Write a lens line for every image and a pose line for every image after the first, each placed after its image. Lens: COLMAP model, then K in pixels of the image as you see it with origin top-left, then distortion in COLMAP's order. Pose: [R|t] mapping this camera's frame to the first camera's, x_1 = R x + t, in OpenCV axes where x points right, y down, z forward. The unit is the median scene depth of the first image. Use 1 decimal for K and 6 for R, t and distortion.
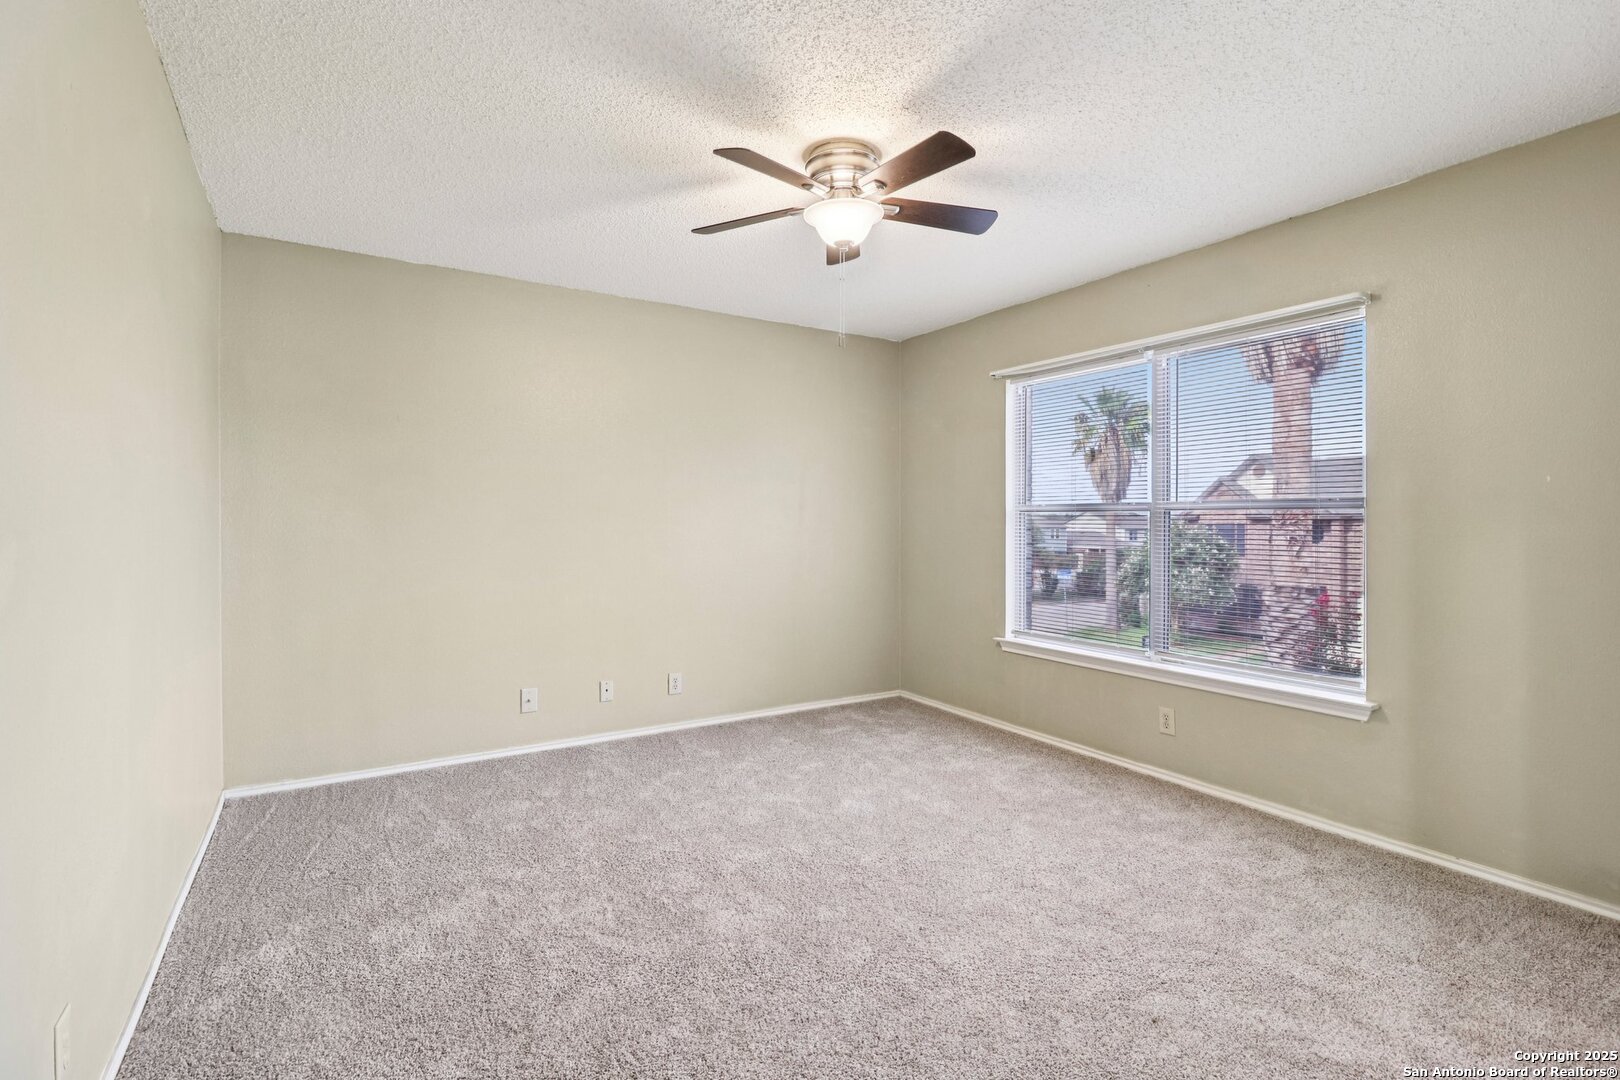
lens RADIAL K [[753.2, 0, 816.7], [0, 753.2, 528.7], [0, 0, 1]] dist [0.000232, -0.000500]
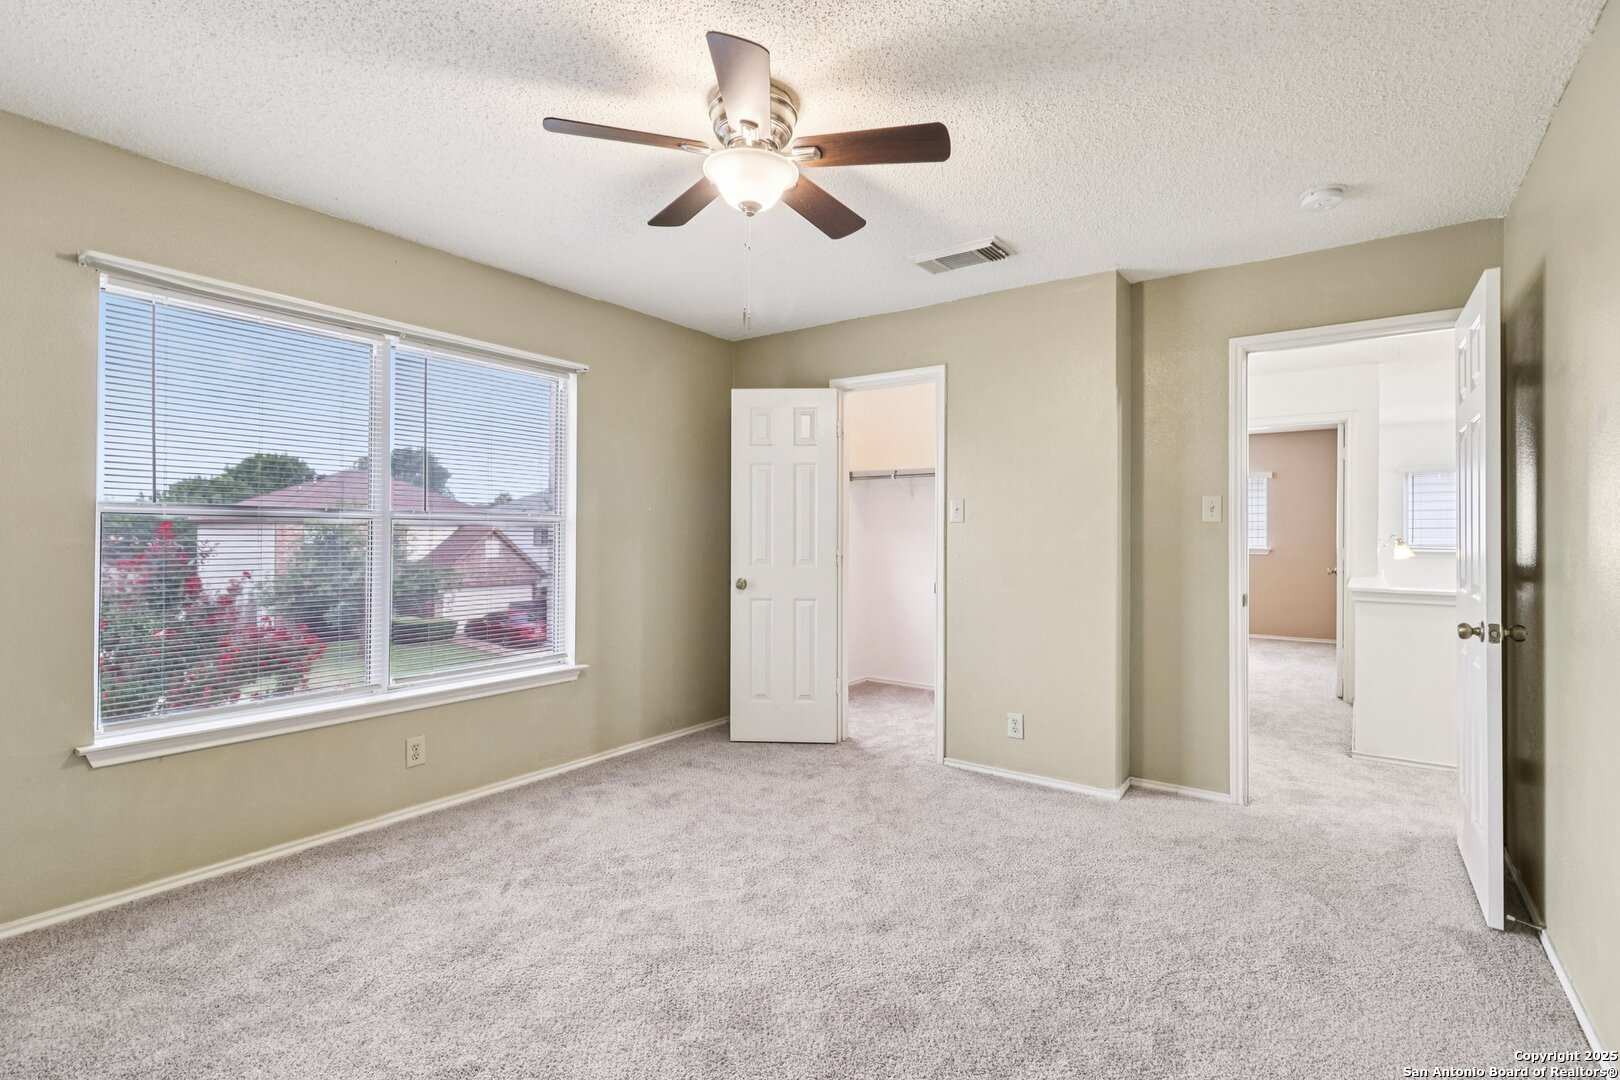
lens RADIAL K [[753.2, 0, 816.7], [0, 753.2, 528.7], [0, 0, 1]] dist [0.000232, -0.000500]
pose [[-0.374172, 0.004115, 0.927350, -0.692422], [0.002612, 0.999991, -0.003384, -0.010846], [-0.927356, 0.001156, -0.374179, 1.102229]]
